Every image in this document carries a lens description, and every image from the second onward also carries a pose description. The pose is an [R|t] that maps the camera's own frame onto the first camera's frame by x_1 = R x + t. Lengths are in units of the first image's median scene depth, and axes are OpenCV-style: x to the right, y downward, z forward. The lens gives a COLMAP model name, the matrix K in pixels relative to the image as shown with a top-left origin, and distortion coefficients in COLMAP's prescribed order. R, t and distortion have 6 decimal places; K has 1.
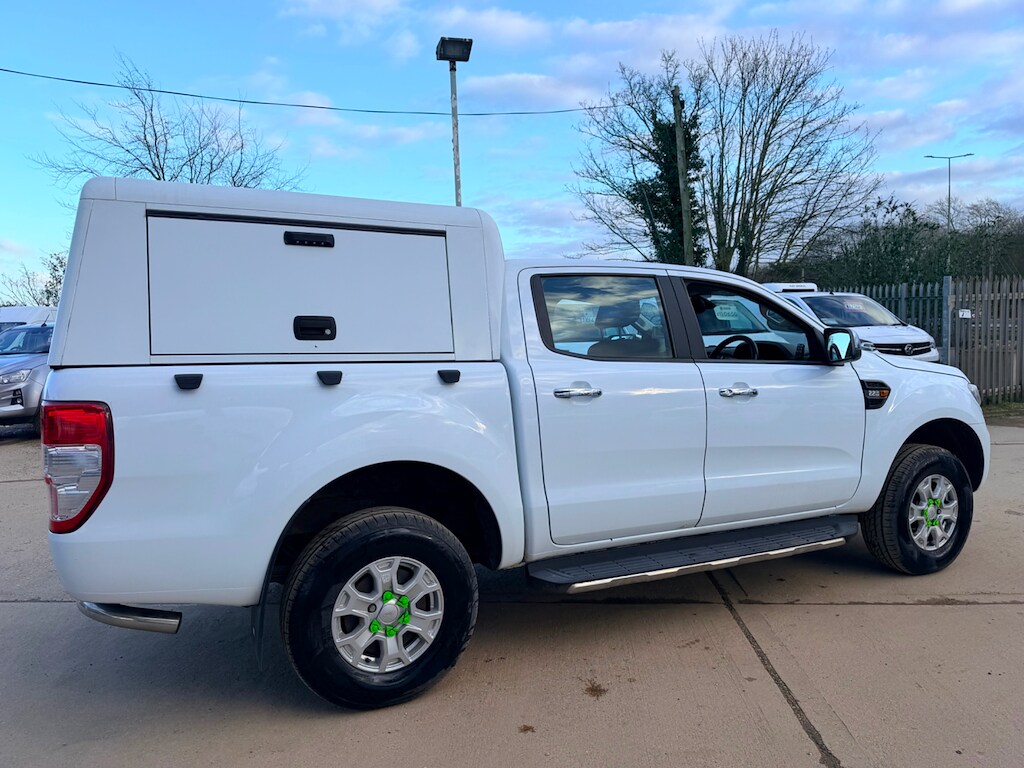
lens RADIAL K [[719.2, 0, 511.9], [0, 719.2, 383.7], [0, 0, 1]] dist [0.086871, -0.124486]
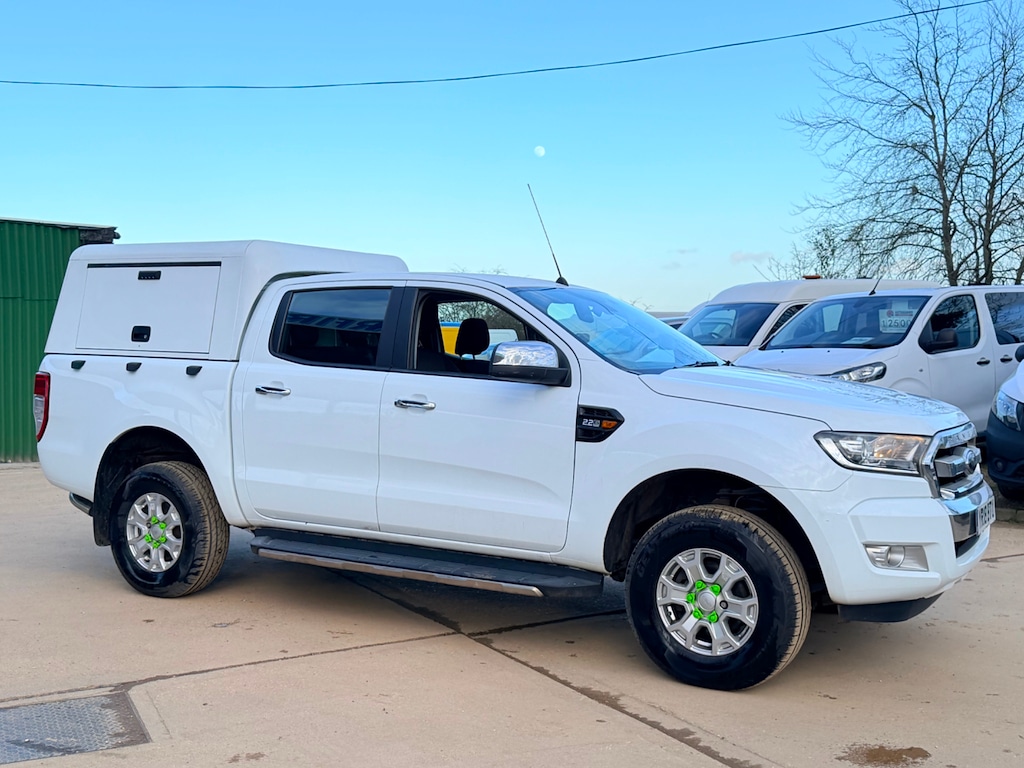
lens RADIAL K [[1125.9, 0, 508.8], [0, 1125.9, 386.8], [0, 0, 1]] dist [0.202679, -0.454590]
pose [[0.543840, 0.053393, -0.837489, 1.725847], [-0.067349, 0.997532, 0.019862, -0.052499], [0.836482, 0.045602, 0.546093, 0.271003]]
